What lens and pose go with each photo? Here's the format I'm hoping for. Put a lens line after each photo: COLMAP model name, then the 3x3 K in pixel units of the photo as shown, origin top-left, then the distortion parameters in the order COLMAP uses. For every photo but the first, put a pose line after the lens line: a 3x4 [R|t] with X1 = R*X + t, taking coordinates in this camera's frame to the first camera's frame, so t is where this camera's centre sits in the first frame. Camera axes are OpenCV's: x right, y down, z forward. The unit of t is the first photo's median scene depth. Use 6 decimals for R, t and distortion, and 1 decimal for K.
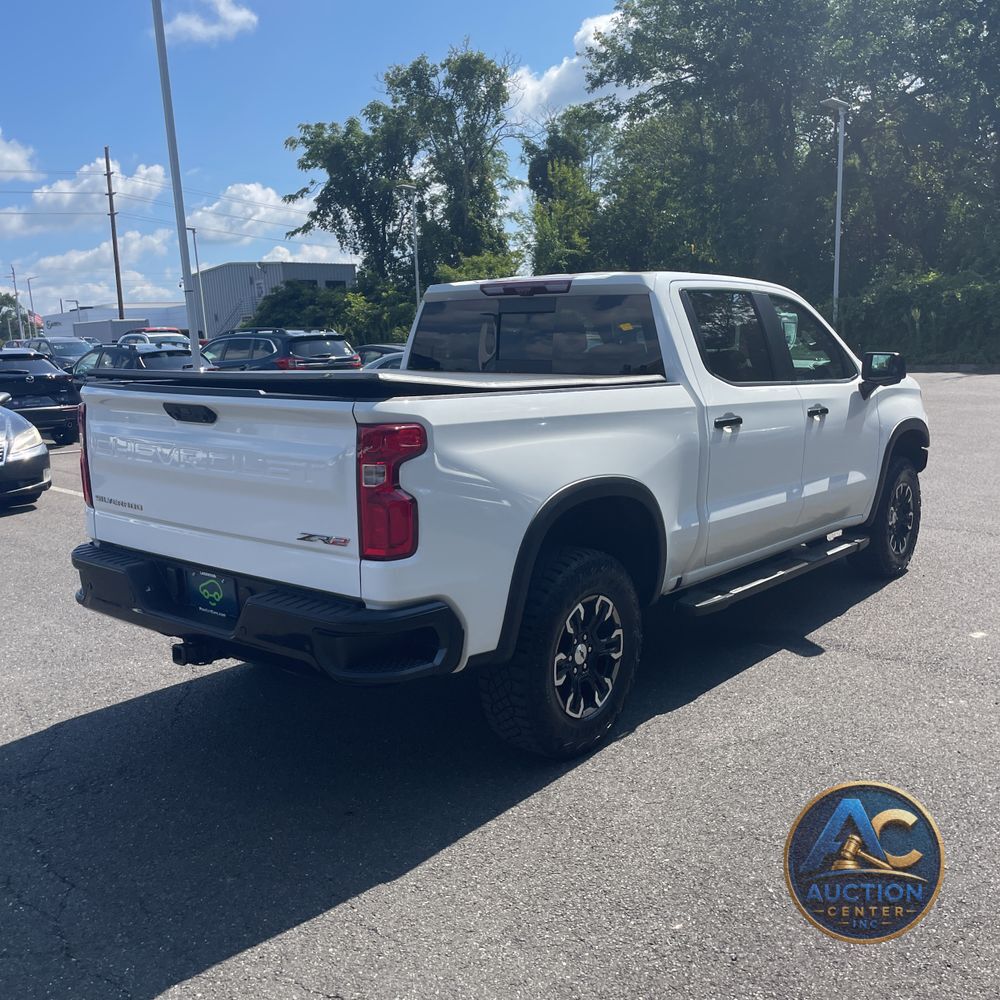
lens RADIAL K [[1017.1, 0, 496.9], [0, 1017.1, 496.0], [0, 0, 1]] dist [0.086201, -0.123899]
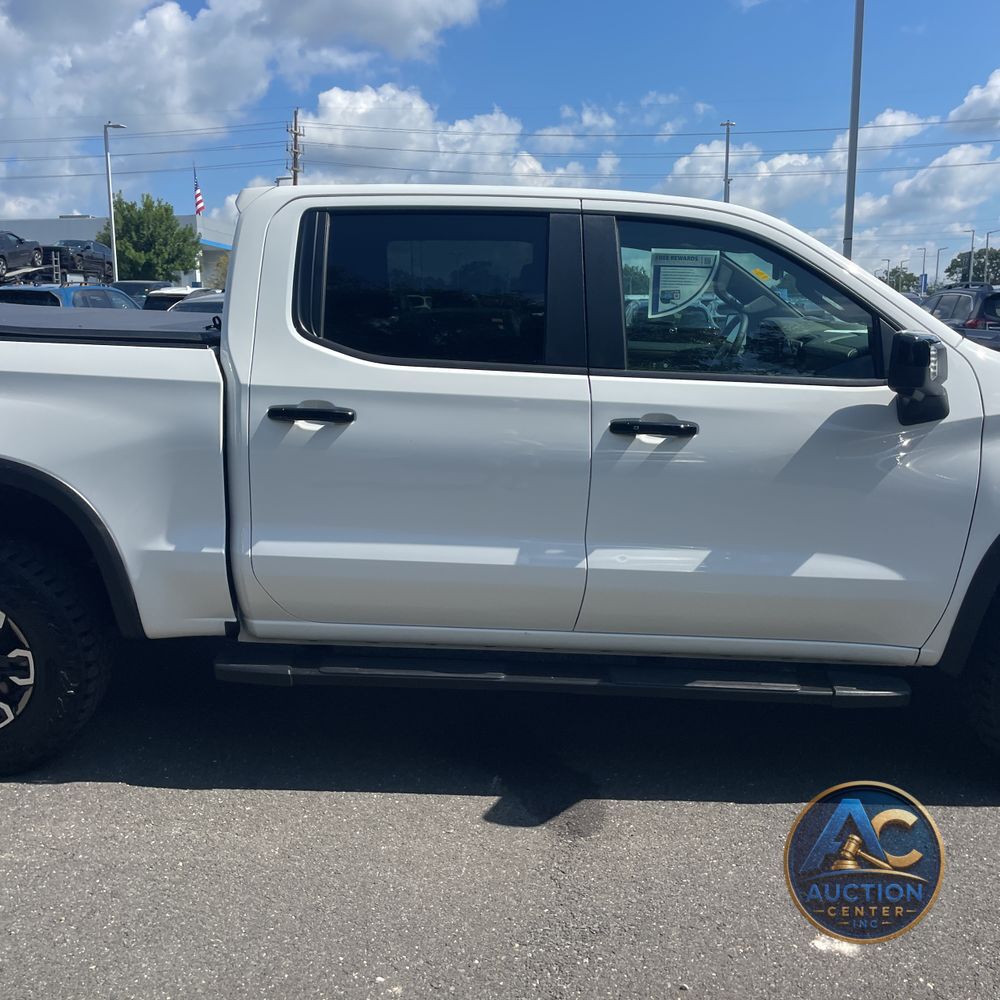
lens RADIAL K [[1010.8, 0, 487.0], [0, 1010.8, 515.1], [0, 0, 1]] dist [0.094690, -0.135216]
pose [[0.609511, 0.192175, -0.769132, 0.138941], [-0.145529, 0.980811, 0.129737, -0.018868], [0.779305, 0.032855, 0.625782, 0.117354]]
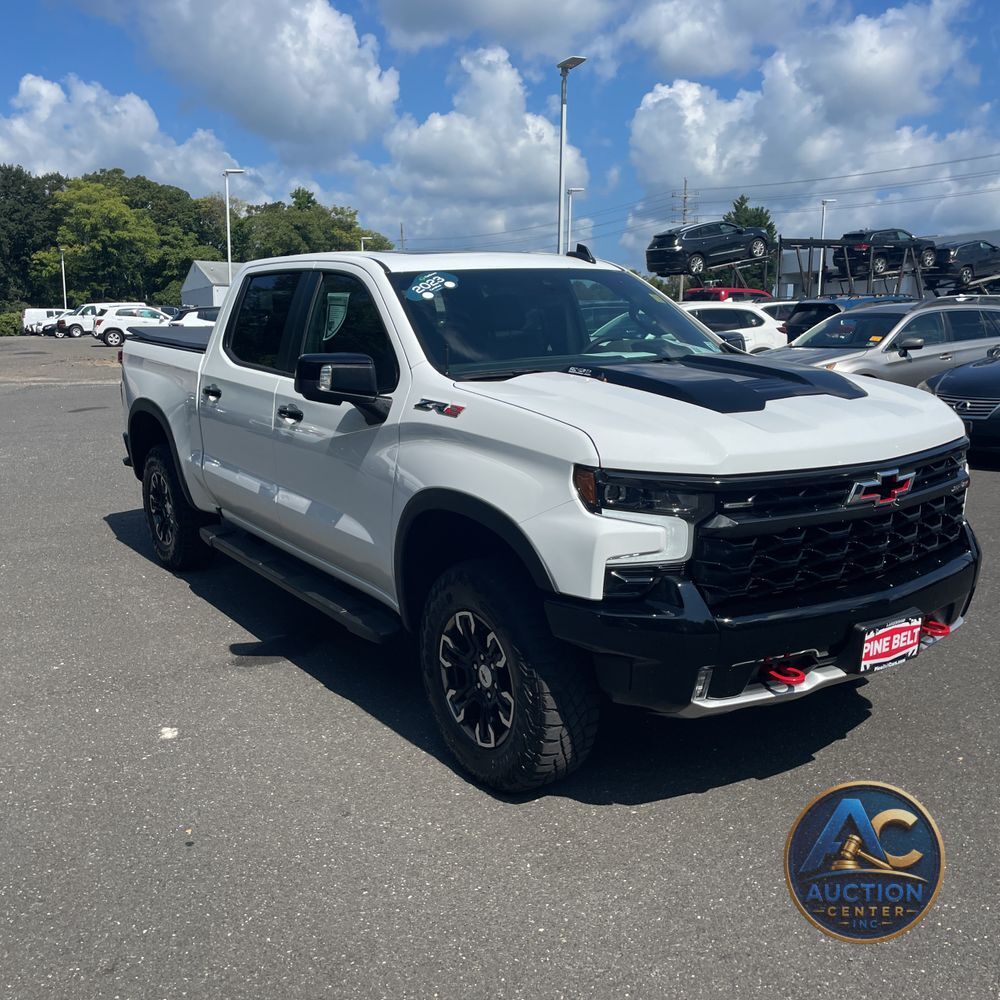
lens RADIAL K [[1010.8, 0, 487.0], [0, 1010.8, 515.1], [0, 0, 1]] dist [0.094690, -0.135216]
pose [[-0.294075, 0.218427, -0.930489, 0.212557], [-0.130966, 0.955145, 0.265606, -0.049150], [0.946767, 0.199971, -0.252277, 0.277056]]
